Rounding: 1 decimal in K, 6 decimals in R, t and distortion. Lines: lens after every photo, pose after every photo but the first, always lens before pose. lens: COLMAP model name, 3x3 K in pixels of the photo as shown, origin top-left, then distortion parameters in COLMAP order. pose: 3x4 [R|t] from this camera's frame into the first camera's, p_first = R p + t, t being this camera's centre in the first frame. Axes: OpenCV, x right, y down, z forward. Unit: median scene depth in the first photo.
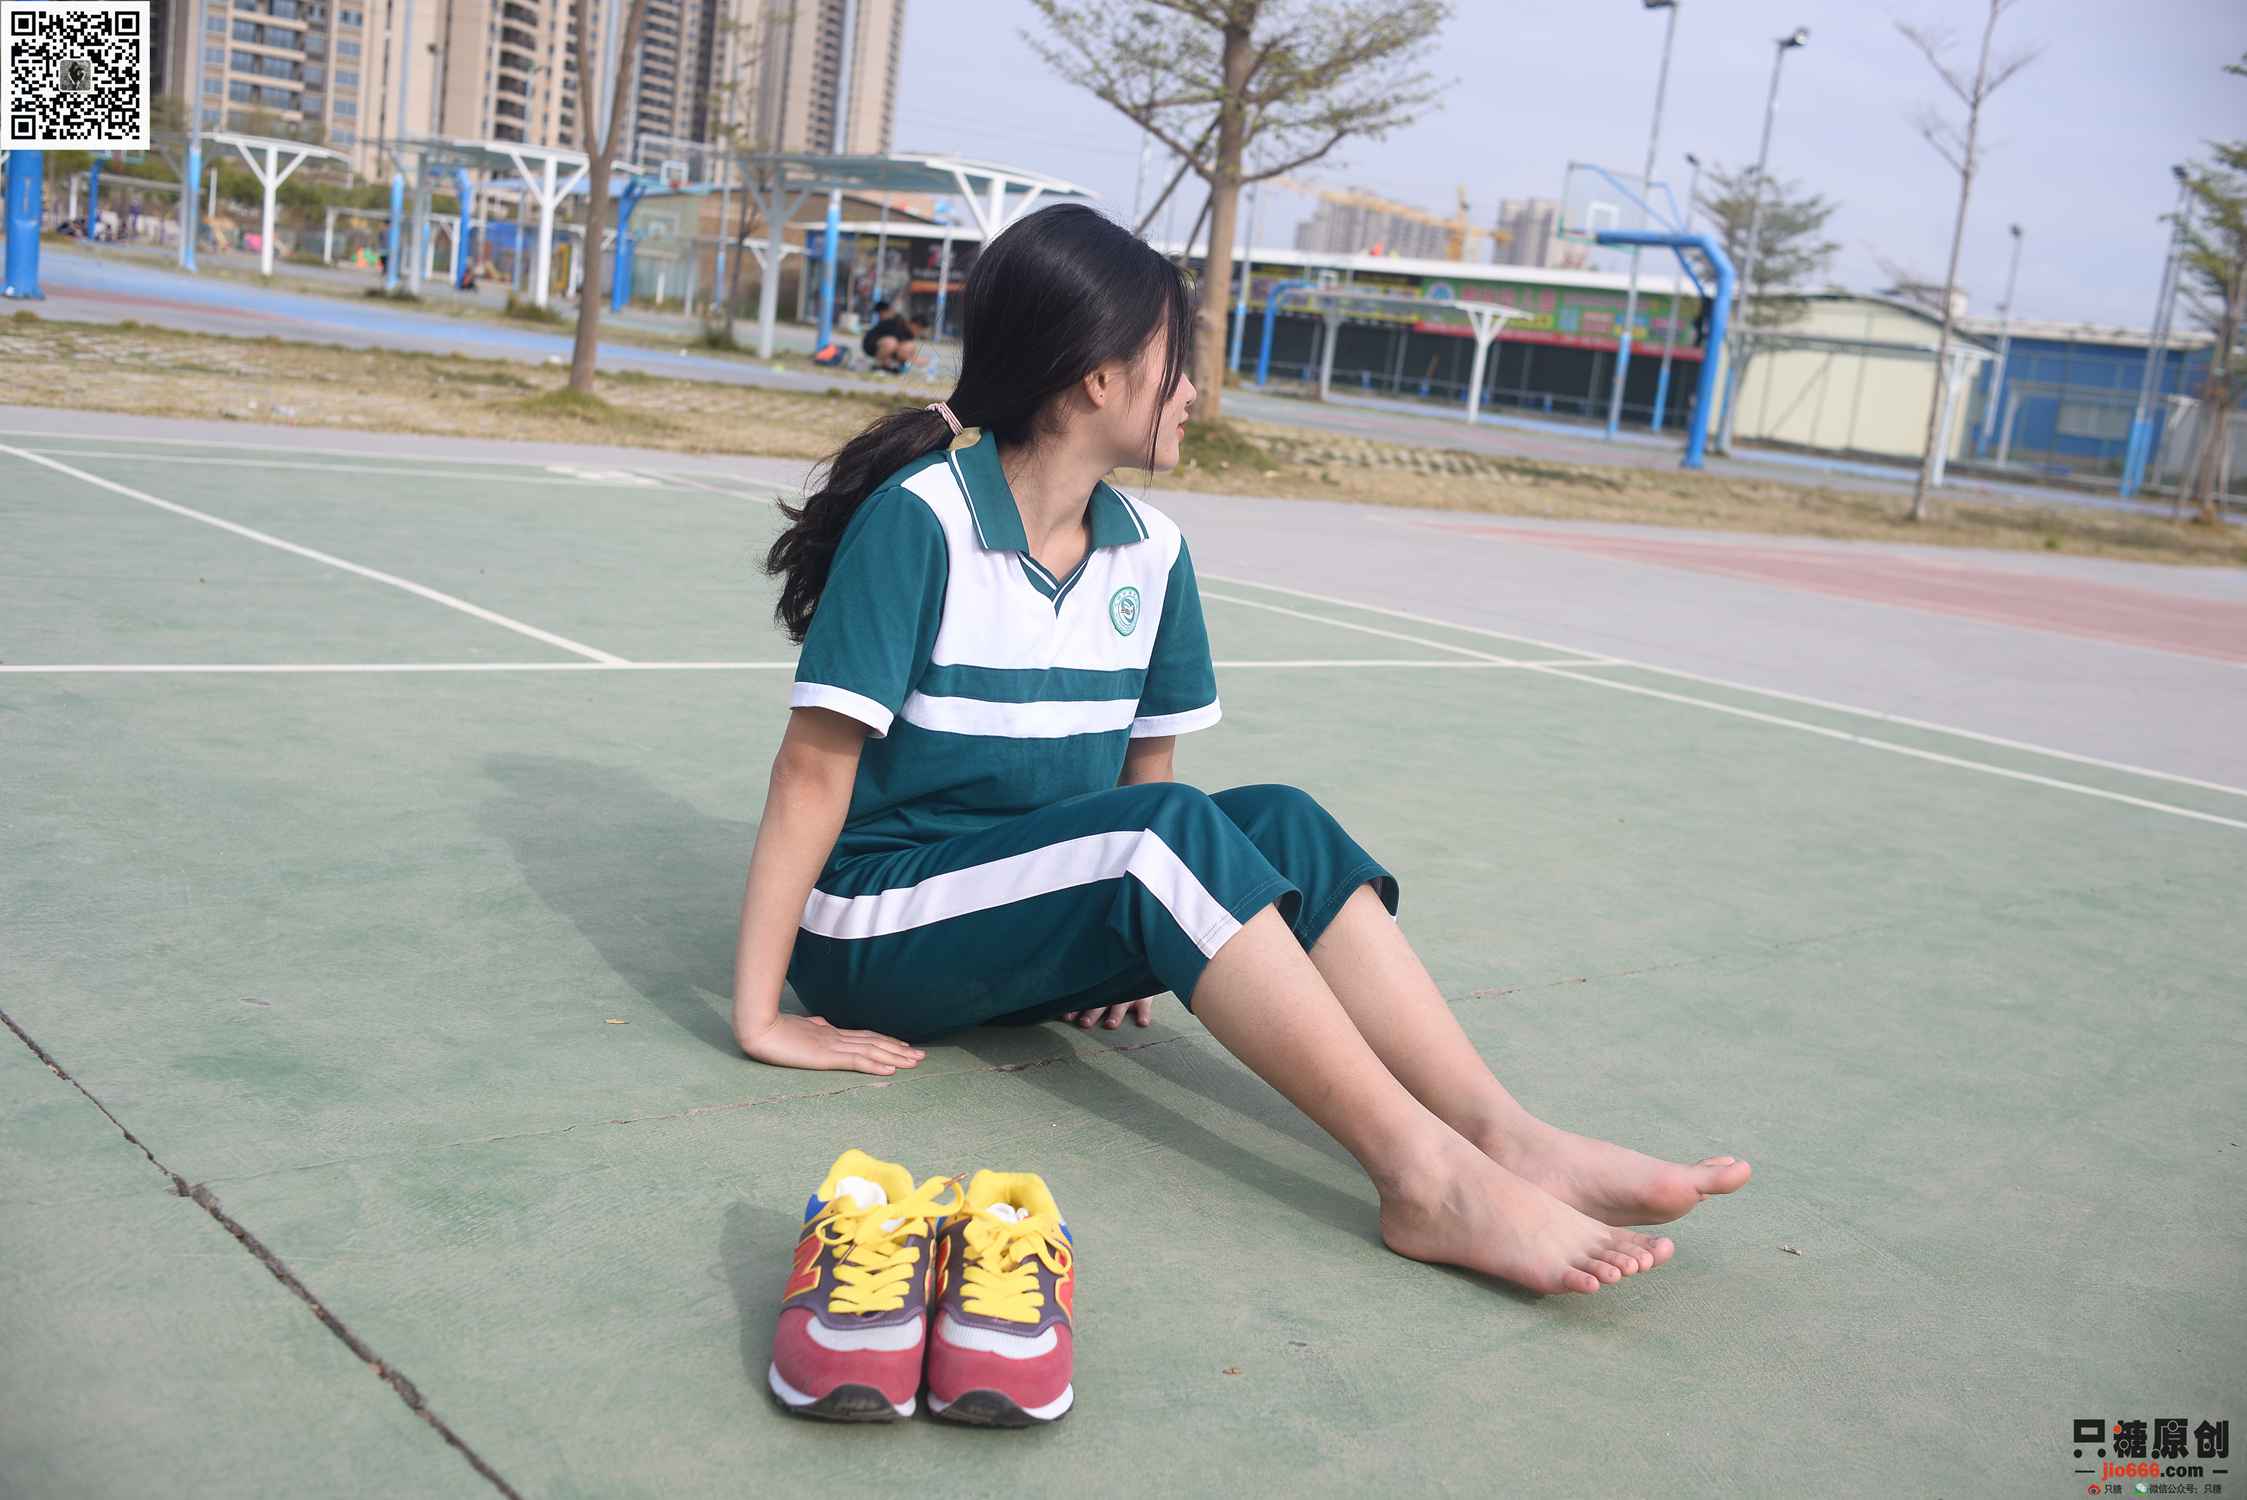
lens RADIAL K [[2261.7, 0, 1121.7], [0, 2261.7, 742.6], [0, 0, 1]] dist [0.005011, -0.001207]
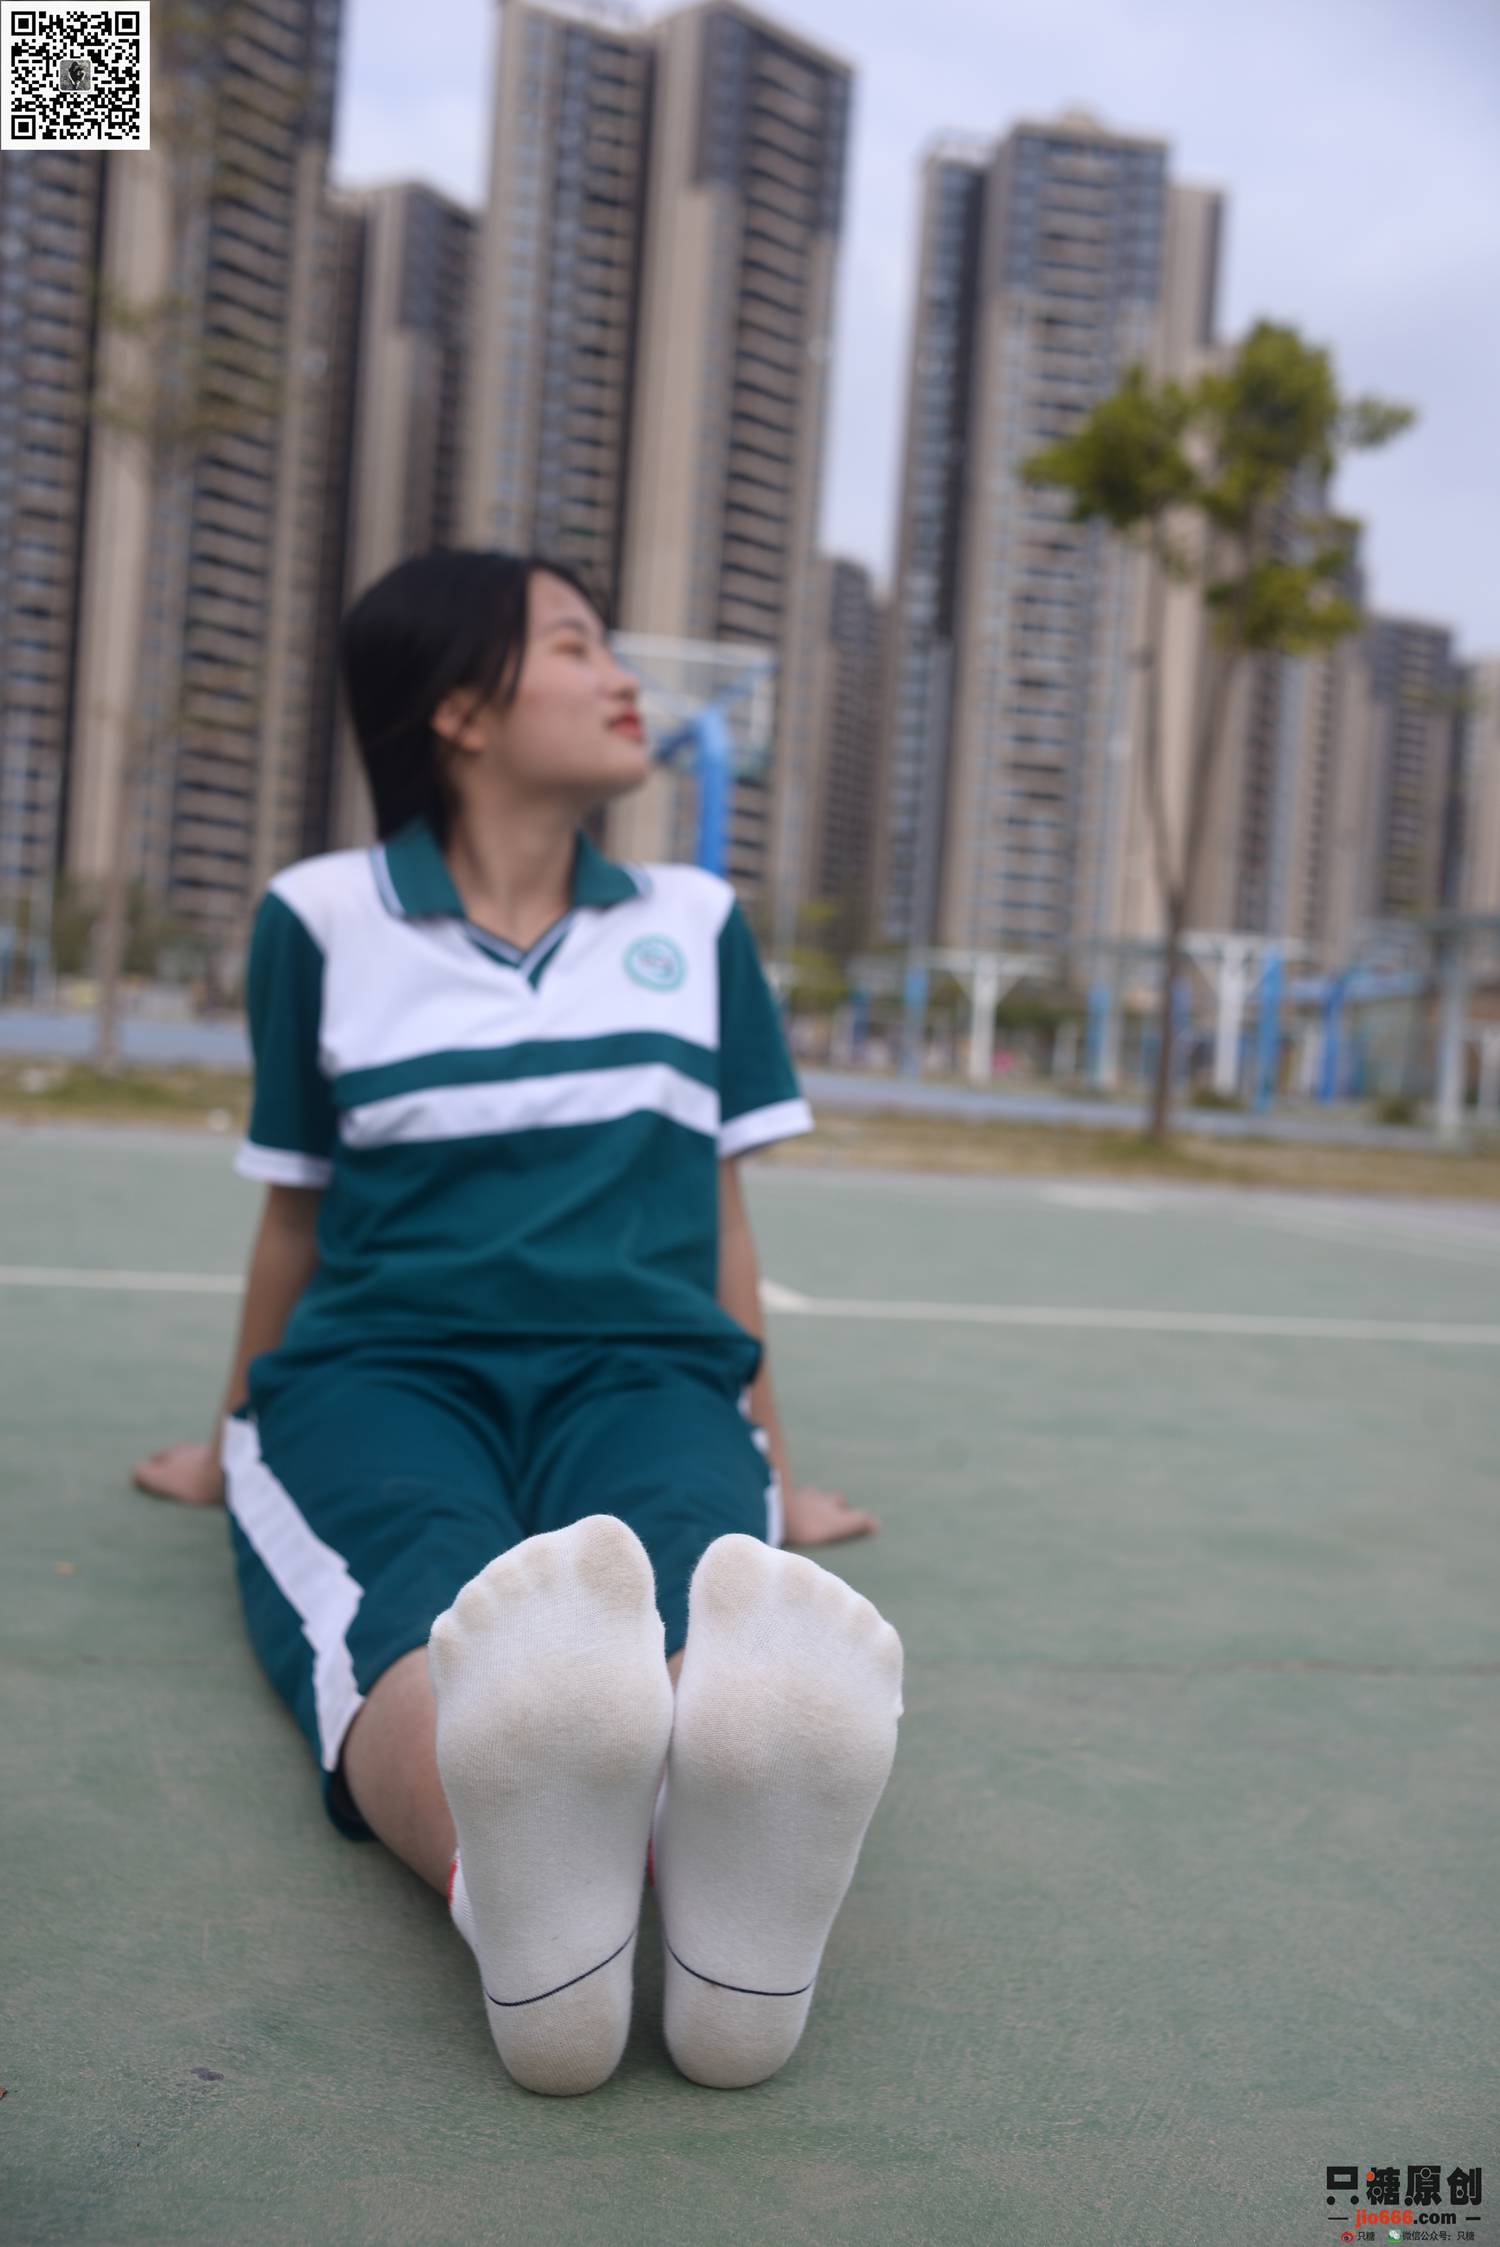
lens RADIAL K [[2306.2, 0, 745.7], [0, 2306.2, 1123.8], [0, 0, 1]] dist [0.002691, 0.008150]
pose [[0.885965, -0.046203, -0.461444, 0.048864], [-0.040986, 0.983330, -0.177151, 0.015398], [0.461937, 0.175862, 0.869303, 0.061333]]
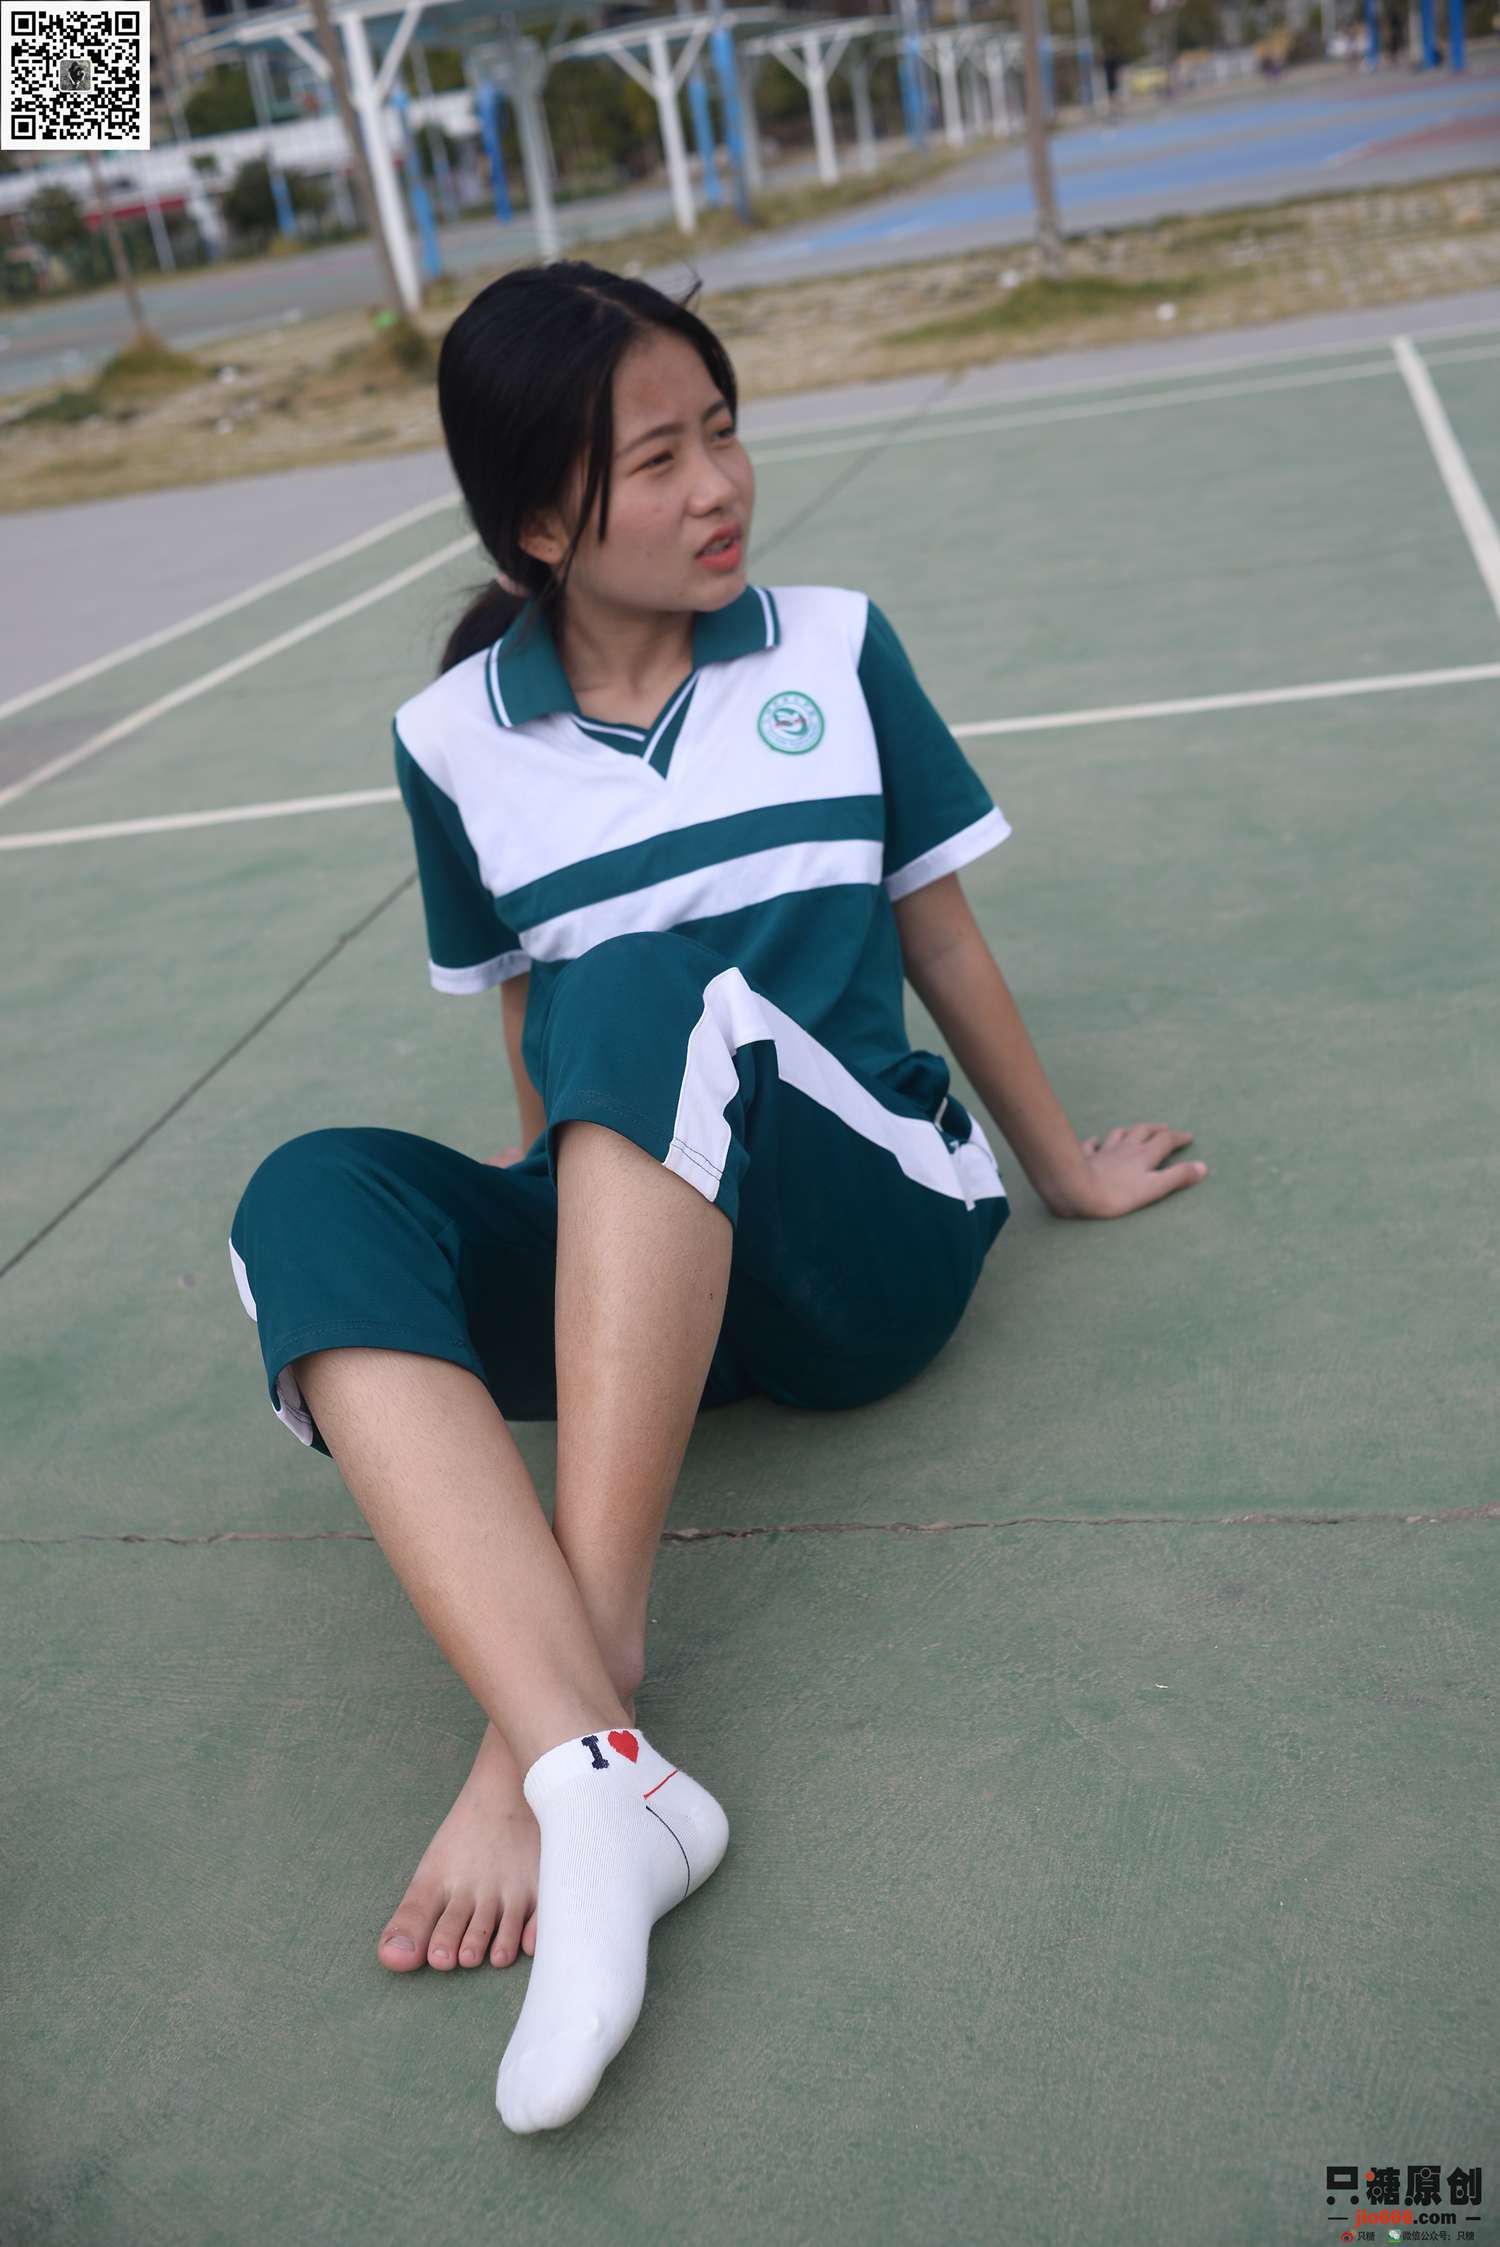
lens RADIAL K [[2211.1, 0, 776.2], [0, 2211.1, 1271.6], [0, 0, 1]] dist [0.000606, -0.001480]
pose [[0.577777, 0.165446, -0.799250, 0.073246], [0.090472, 0.960224, 0.264169, -0.016387], [0.811165, -0.224941, 0.539827, 0.099515]]
